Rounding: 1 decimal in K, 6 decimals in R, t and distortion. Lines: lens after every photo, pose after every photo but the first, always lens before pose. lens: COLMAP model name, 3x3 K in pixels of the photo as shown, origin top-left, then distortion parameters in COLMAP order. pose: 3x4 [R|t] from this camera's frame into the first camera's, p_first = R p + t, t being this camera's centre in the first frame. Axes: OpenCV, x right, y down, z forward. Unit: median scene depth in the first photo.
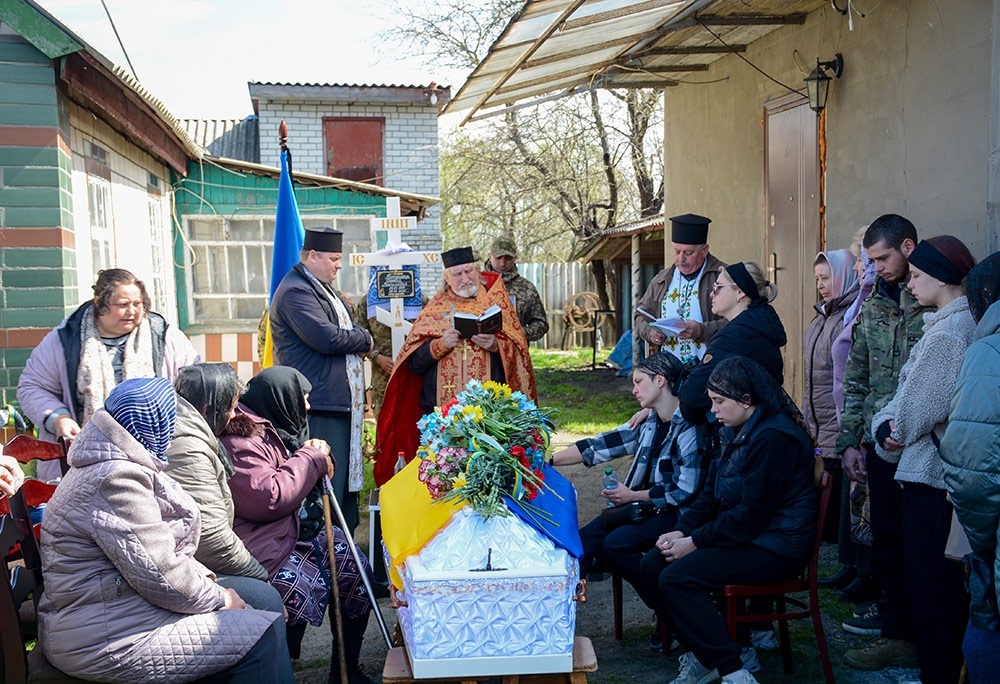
lens RADIAL K [[1422.5, 0, 500.0], [0, 1422.5, 342.0], [0, 0, 1]] dist [0.157653, 0.143827]
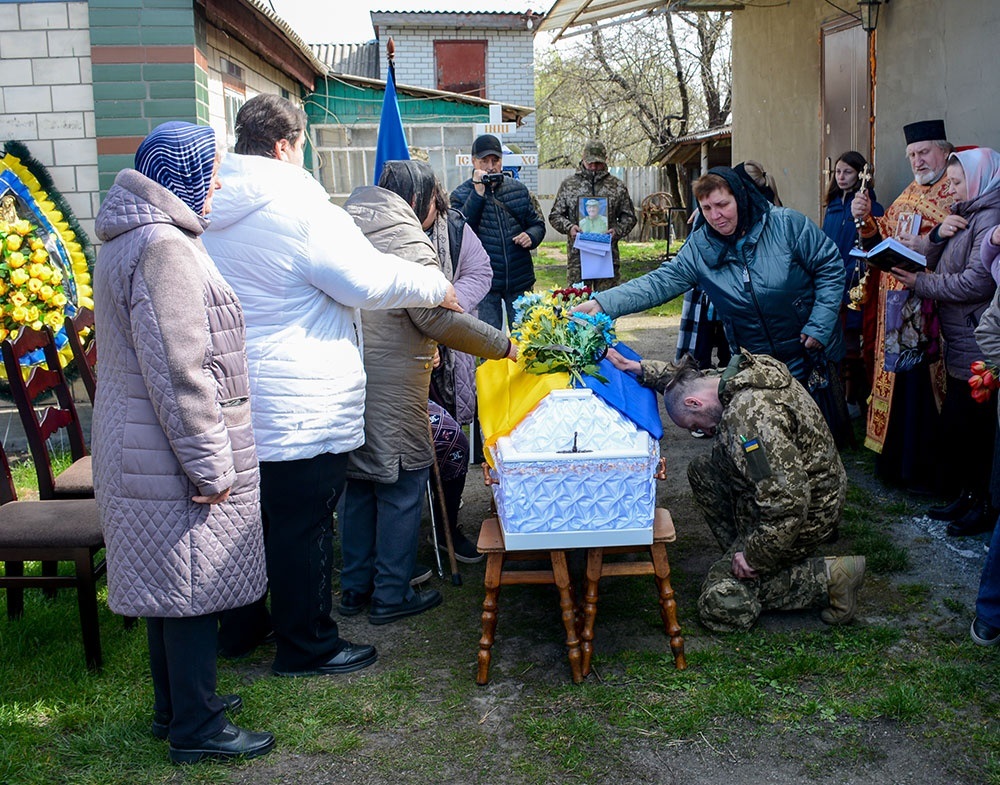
lens RADIAL K [[1363.8, 0, 615.3], [0, 1363.8, 392.1], [0, 0, 1]] dist [-0.141017, 0.051909]
pose [[0.999761, 0.000535, 0.021834, -0.000955], [-0.003021, 0.993478, 0.113983, 0.000659], [-0.021631, -0.114021, 0.993243, -0.110996]]
